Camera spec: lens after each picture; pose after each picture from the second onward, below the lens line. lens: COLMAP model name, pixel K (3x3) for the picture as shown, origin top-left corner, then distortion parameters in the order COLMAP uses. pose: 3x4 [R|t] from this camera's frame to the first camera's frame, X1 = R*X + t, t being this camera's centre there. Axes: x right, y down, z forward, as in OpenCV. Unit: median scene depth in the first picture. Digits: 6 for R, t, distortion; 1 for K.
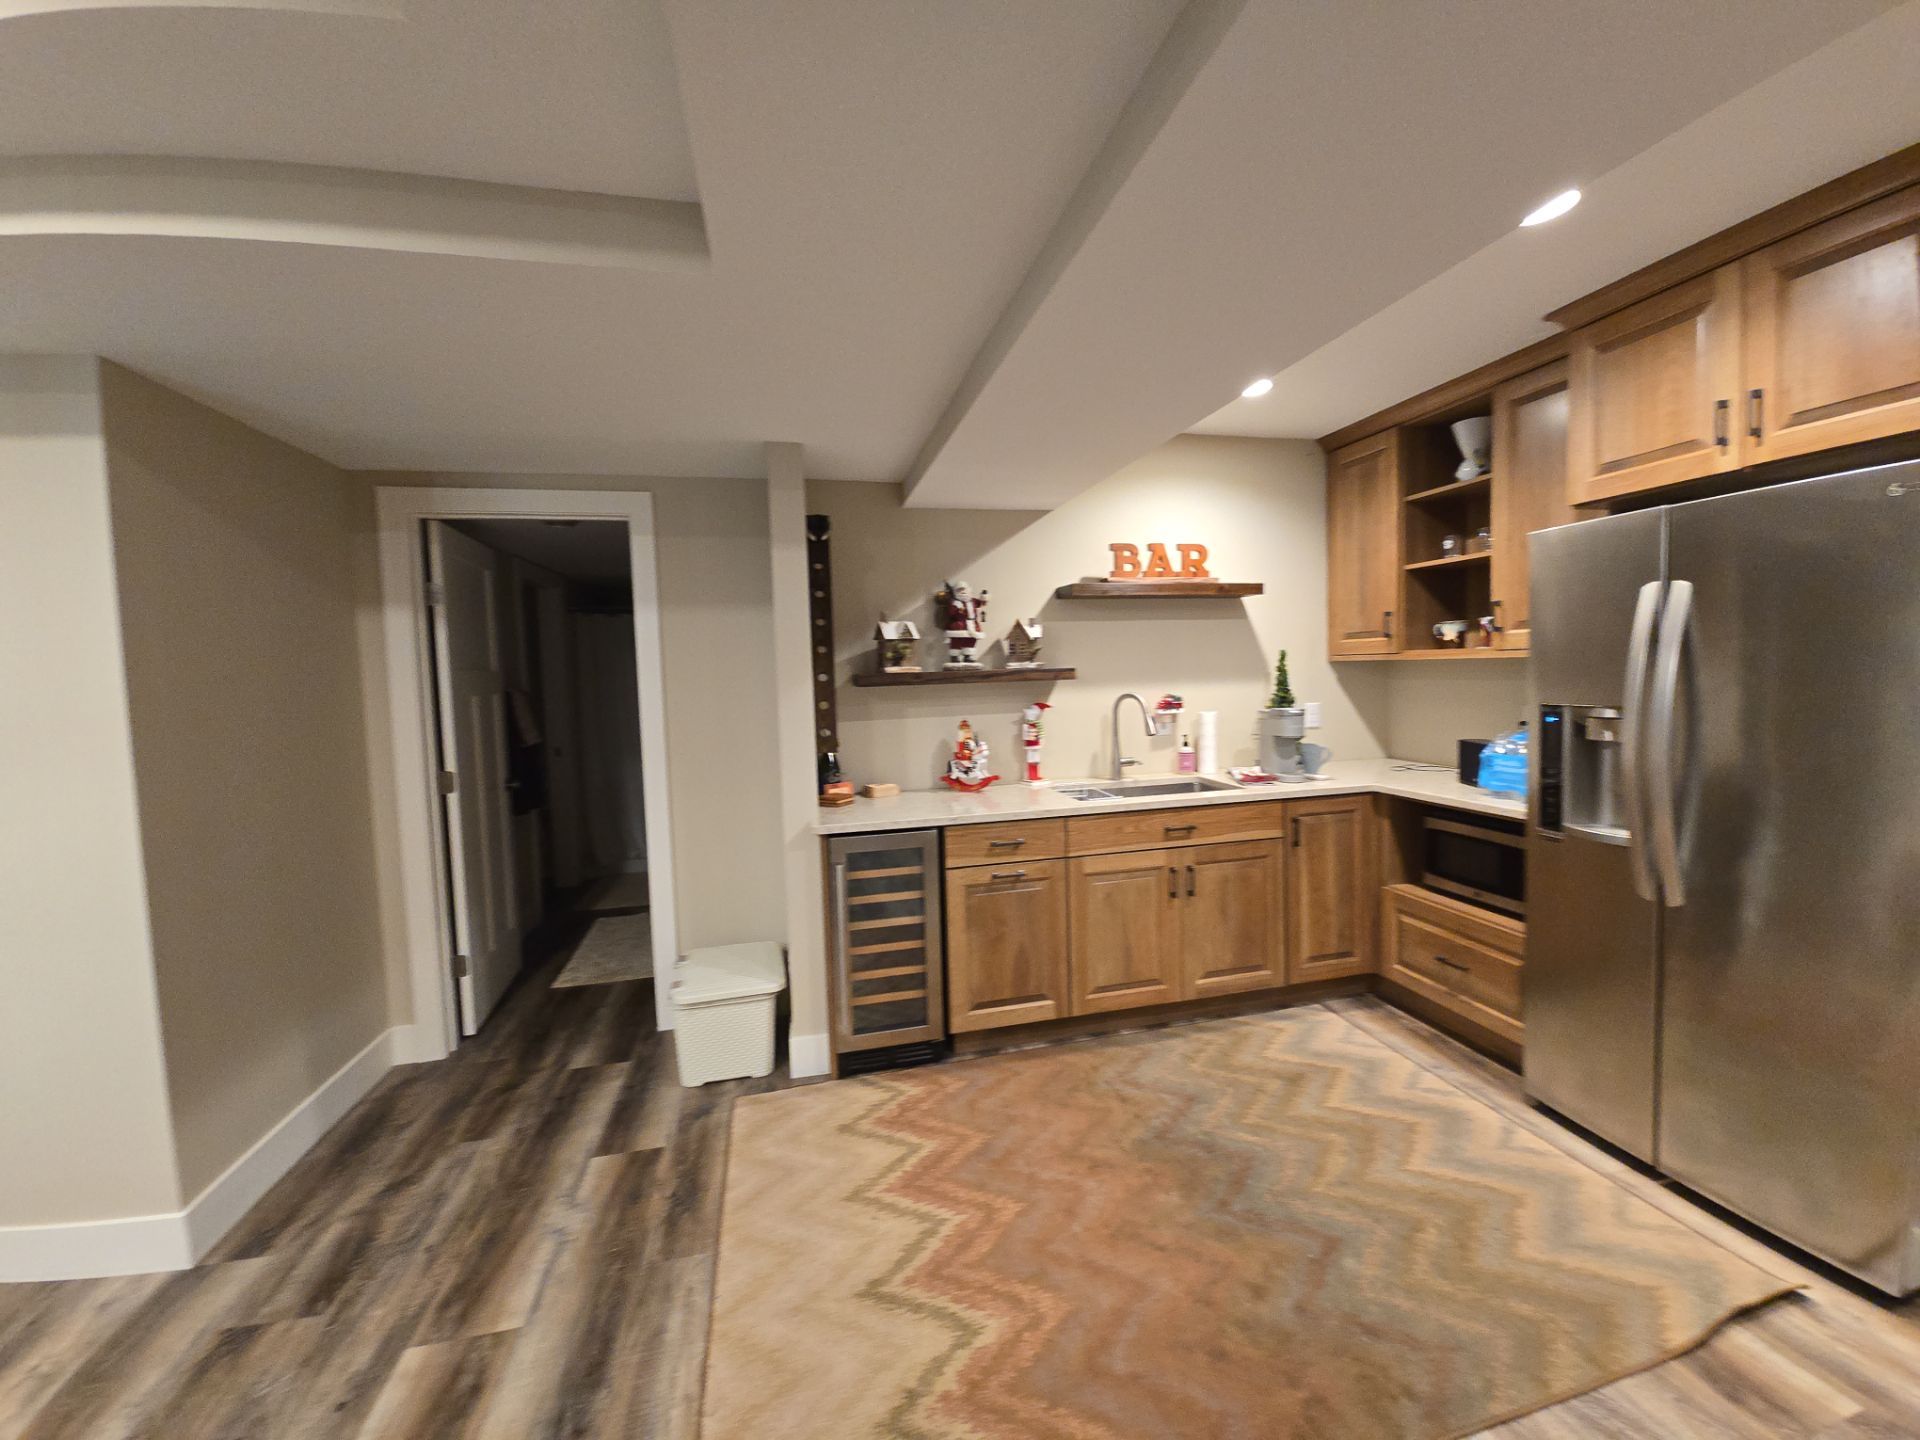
lens RADIAL K [[776.8, 0, 967.6], [0, 776.8, 712.3], [0, 0, 1]] dist [0.005643, -0.003521]
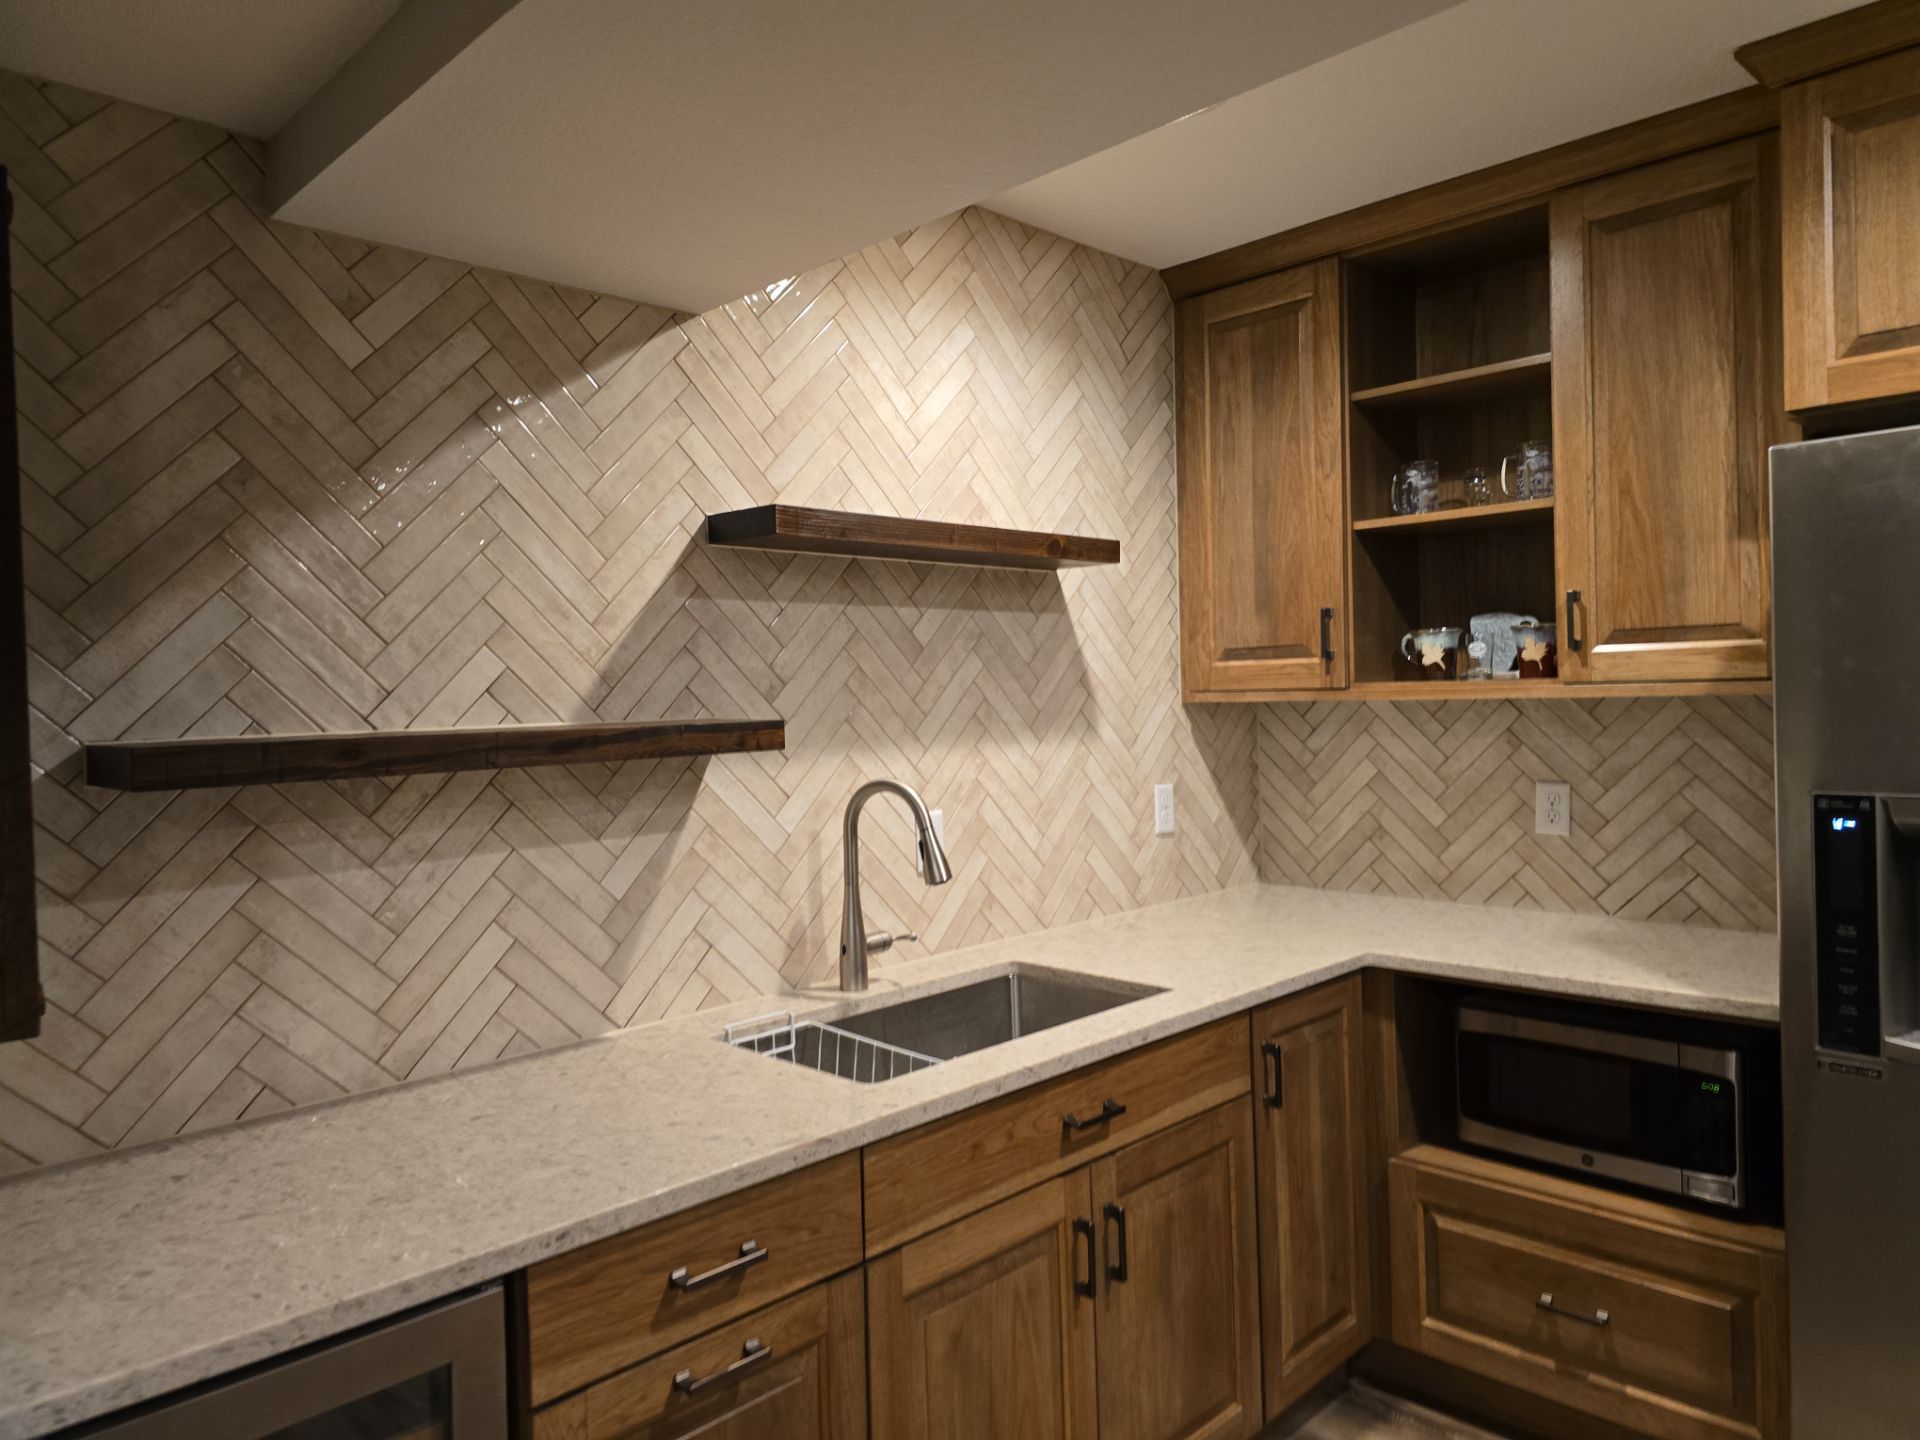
lens RADIAL K [[1284.2, 0, 960.9], [0, 1284.2, 716.1], [0, 0, 1]] dist [0.063379, -0.061020]
pose [[0.853149, -0.003626, 0.521654, -0.126236], [0.031649, 0.998494, -0.044820, -0.028469], [-0.520706, 0.054748, 0.851979, 0.420990]]
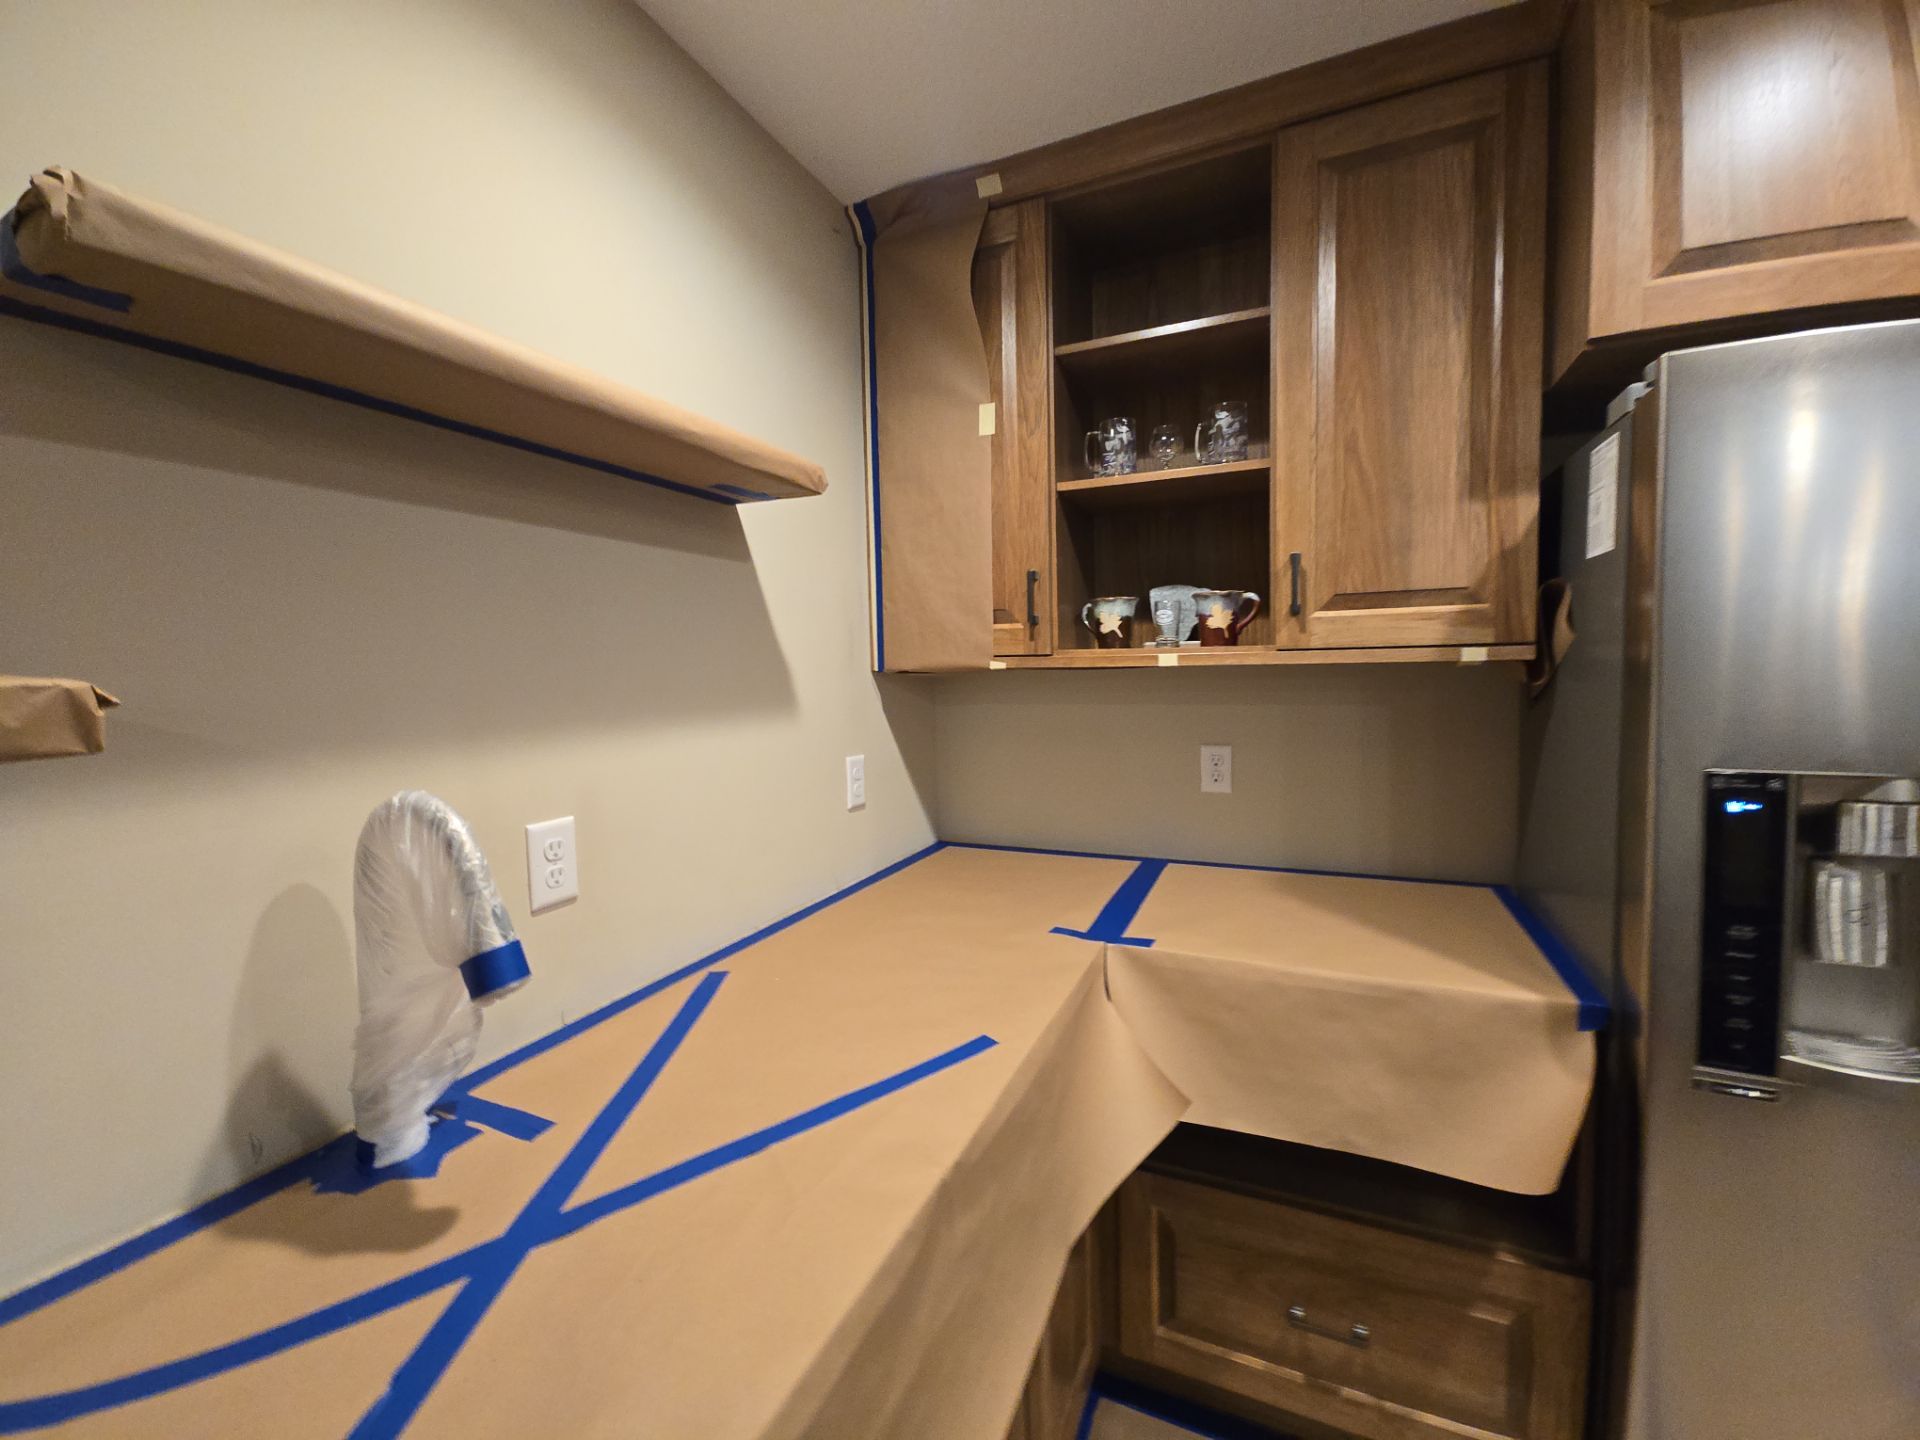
lens RADIAL K [[776.8, 0, 968.6], [0, 776.8, 712.1], [0, 0, 1]] dist [0.005643, -0.003521]
pose [[0.607170, -0.030397, 0.793990, 0.125417], [0.046171, 0.998929, 0.002935, -0.045301], [-0.793229, 0.034878, 0.607923, 0.779395]]
